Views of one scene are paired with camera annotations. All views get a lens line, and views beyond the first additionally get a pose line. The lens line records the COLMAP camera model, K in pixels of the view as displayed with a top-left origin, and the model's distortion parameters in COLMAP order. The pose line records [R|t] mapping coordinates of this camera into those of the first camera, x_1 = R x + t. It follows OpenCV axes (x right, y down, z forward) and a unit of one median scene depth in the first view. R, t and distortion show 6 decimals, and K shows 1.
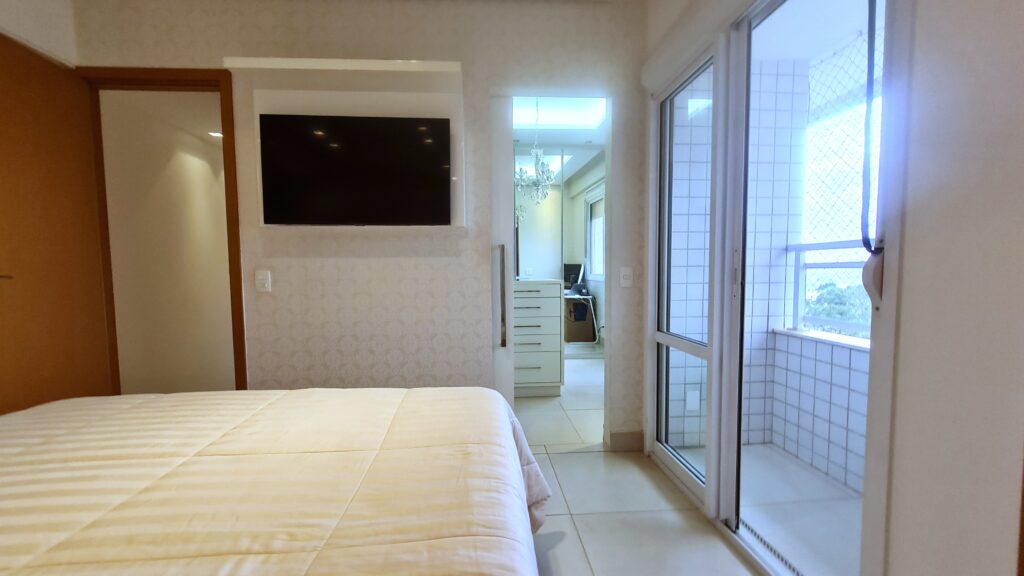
lens RADIAL K [[405.0, 0, 512.0], [0, 405.0, 289.8], [0, 0, 1]] dist [-0.001358, 0.000687]
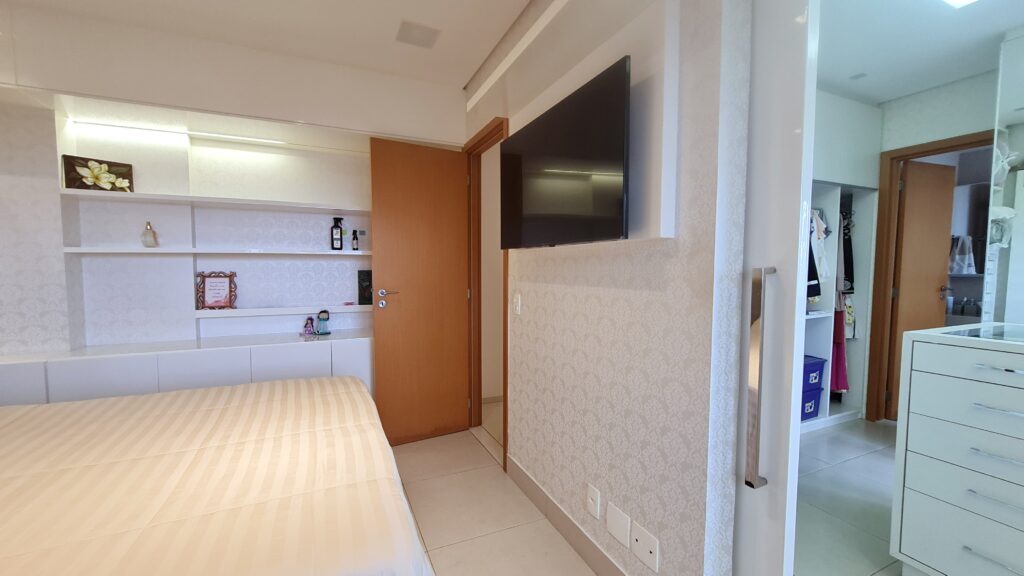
lens RADIAL K [[405.0, 0, 510.9], [0, 405.0, 292.8], [0, 0, 1]] dist [-0.001358, 0.000687]
pose [[0.328176, 0.067118, -0.942229, 0.343727], [-0.050920, 0.997279, 0.053304, -0.102565], [0.943243, 0.030485, 0.330701, 0.643486]]
